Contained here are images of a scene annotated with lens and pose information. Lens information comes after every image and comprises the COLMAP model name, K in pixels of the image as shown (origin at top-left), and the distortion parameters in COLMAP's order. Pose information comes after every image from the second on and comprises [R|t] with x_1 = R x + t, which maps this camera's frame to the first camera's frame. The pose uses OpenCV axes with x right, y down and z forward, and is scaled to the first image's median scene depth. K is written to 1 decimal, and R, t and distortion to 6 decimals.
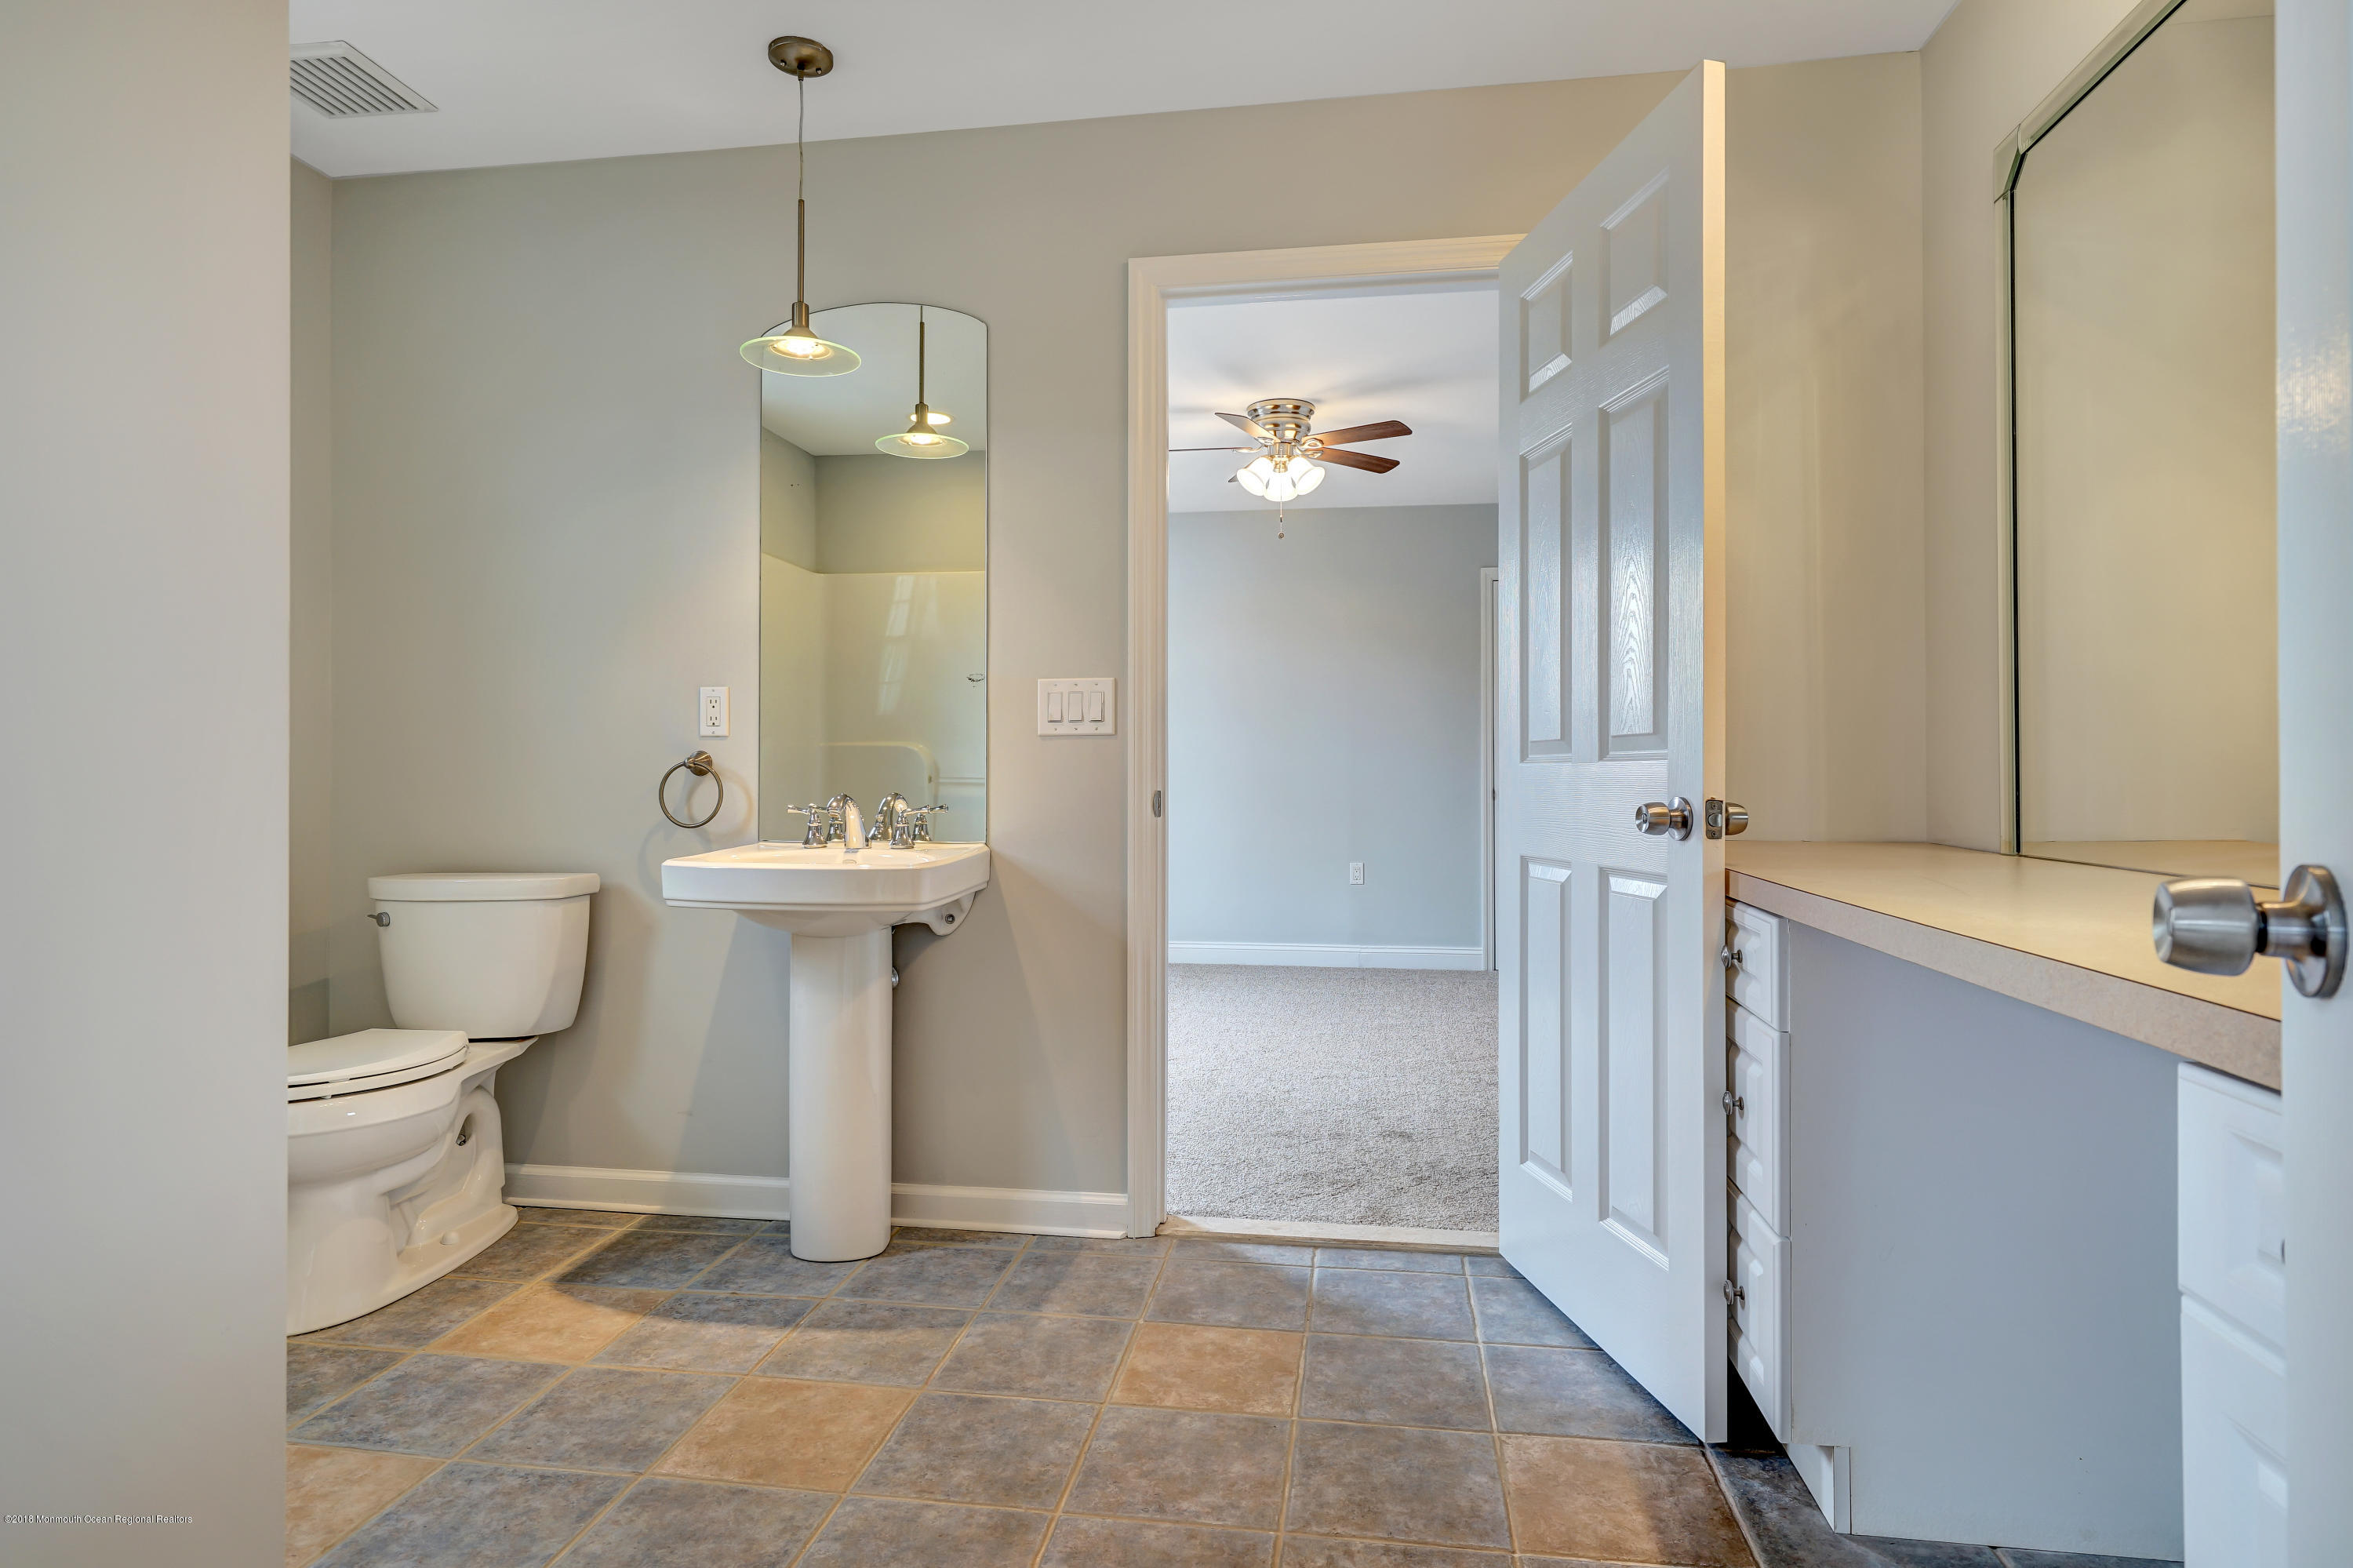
lens RADIAL K [[1306.9, 0, 1181.4], [0, 1306.9, 777.1], [0, 0, 1]] dist [0.003634, 0.000240]
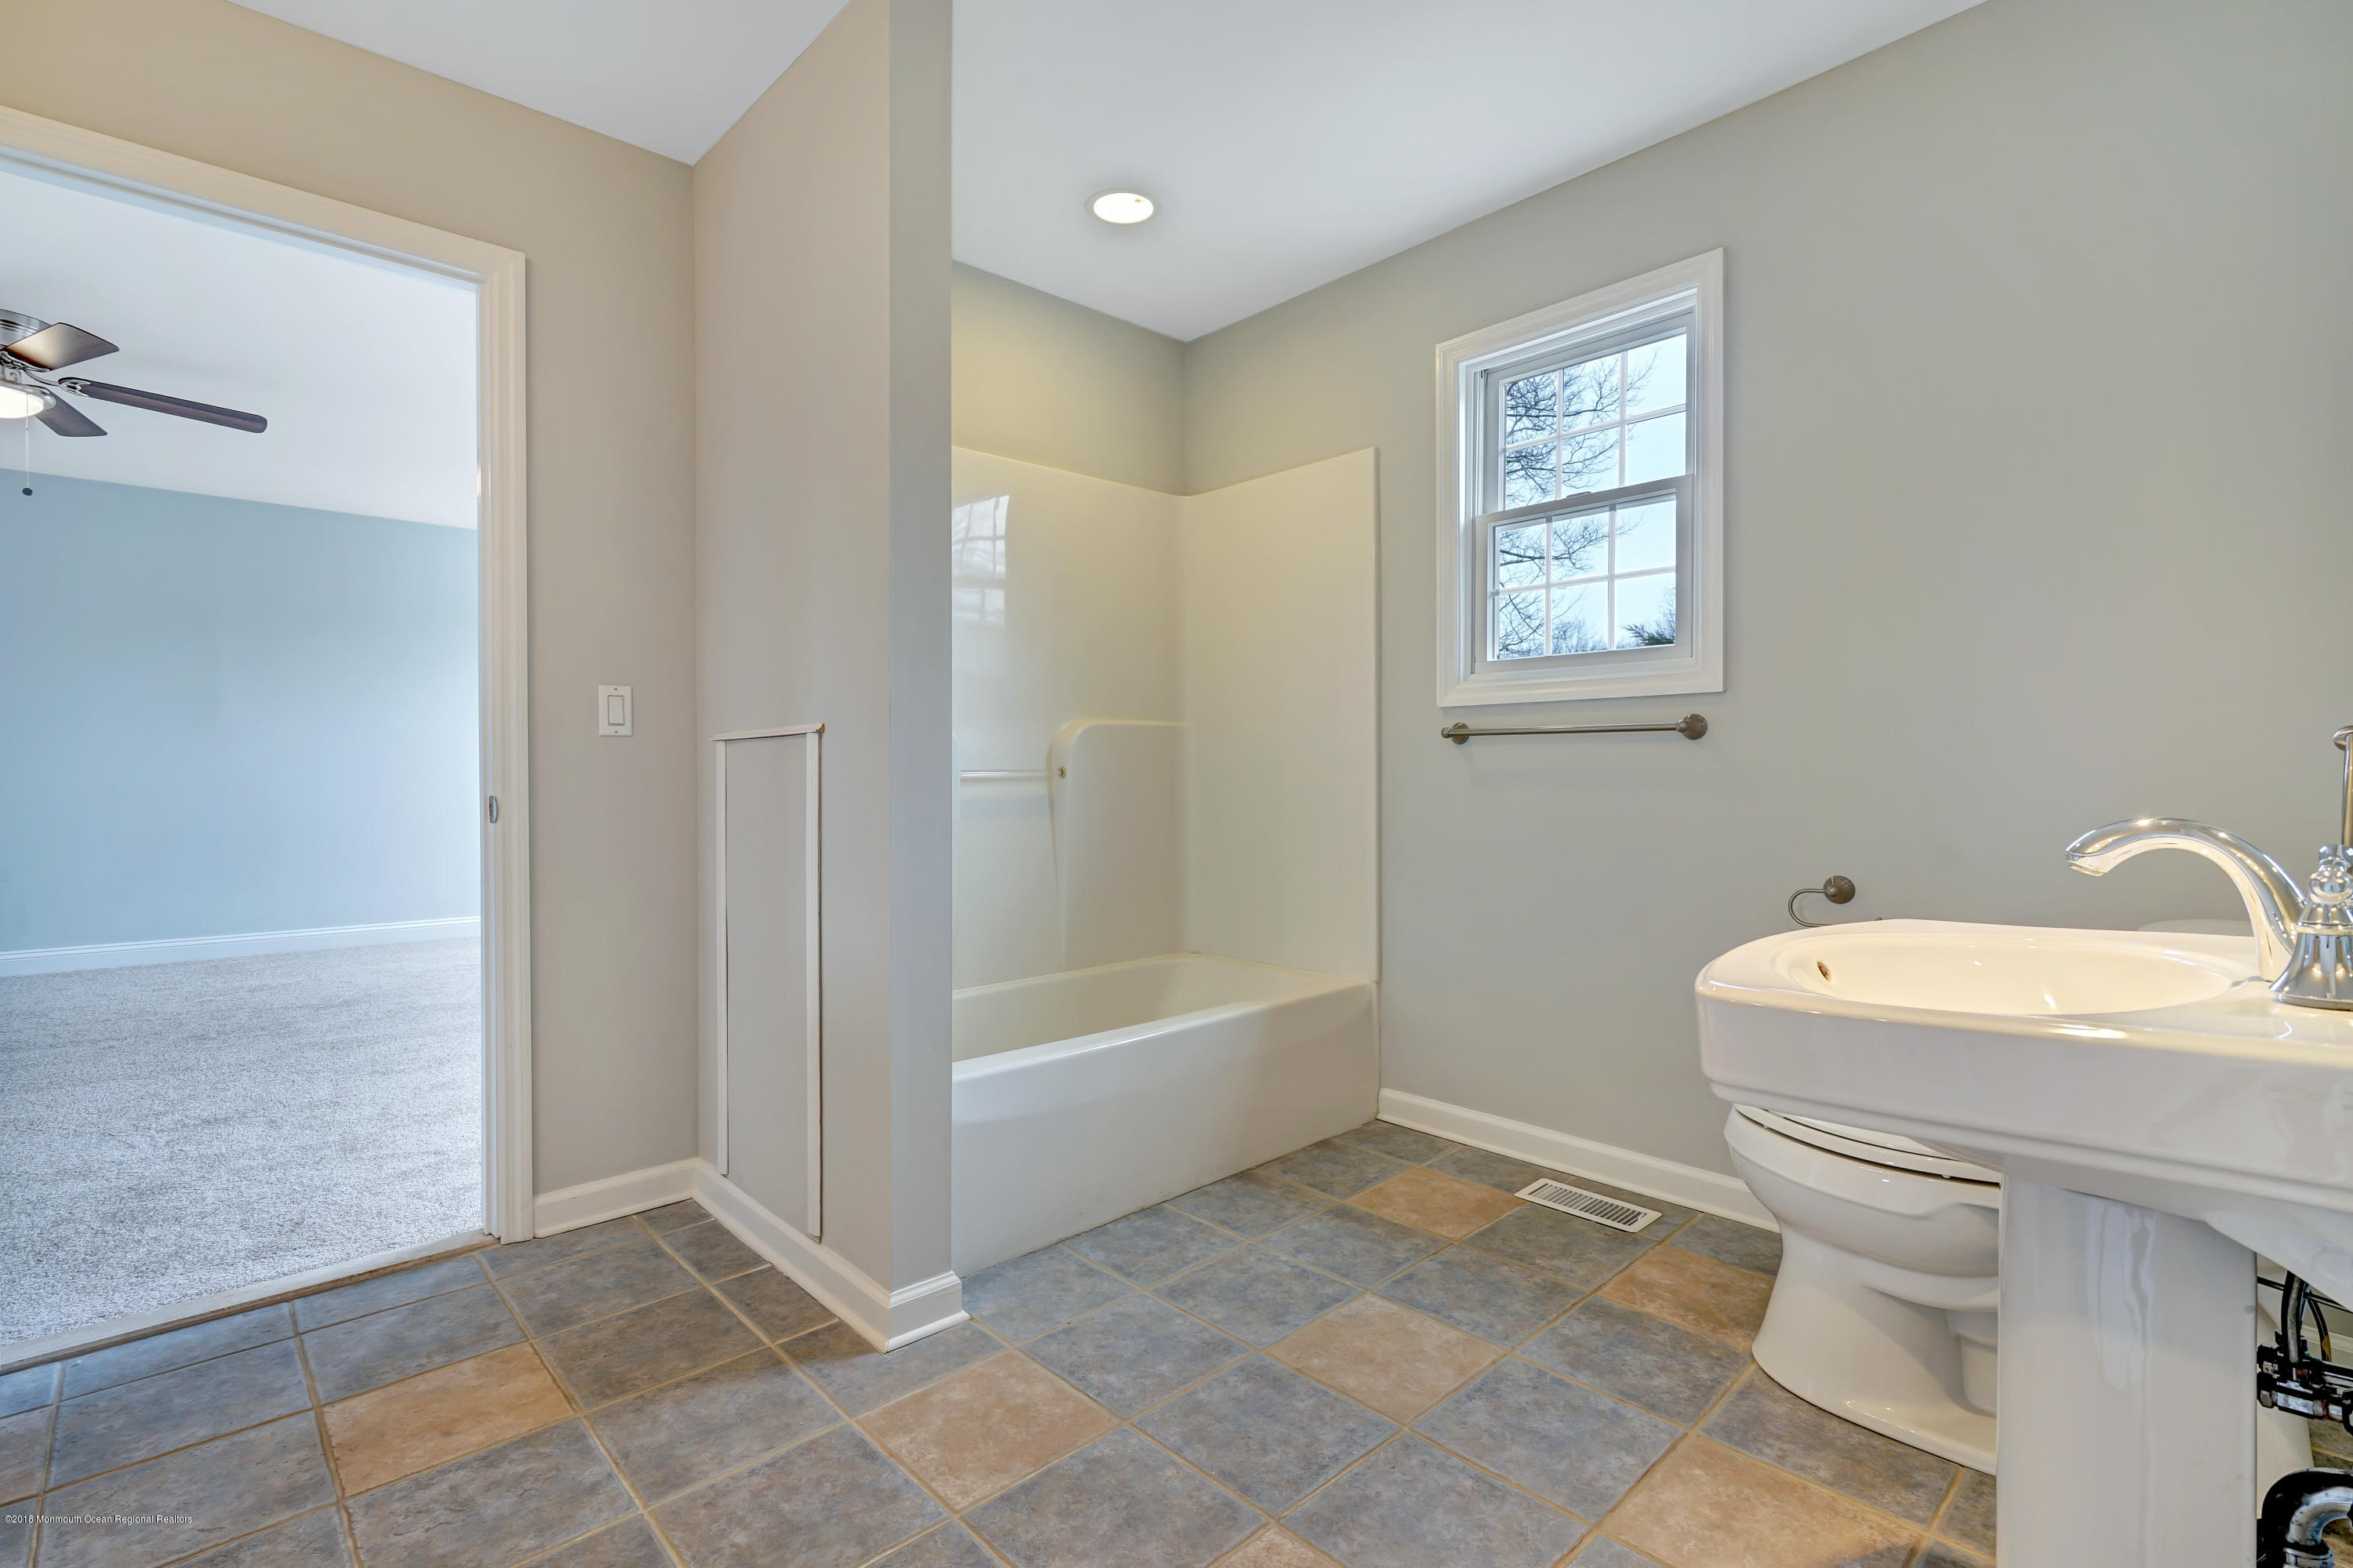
lens RADIAL K [[1103.7, 0, 1179.4], [0, 1103.7, 776.2], [0, 0, 1]] dist [-0.007468, 0.002320]
pose [[-0.629913, 0.005247, -0.776648, 0.191430], [0.002542, 0.999986, 0.004695, -0.000362], [0.776661, 0.000983, -0.629918, 1.167917]]
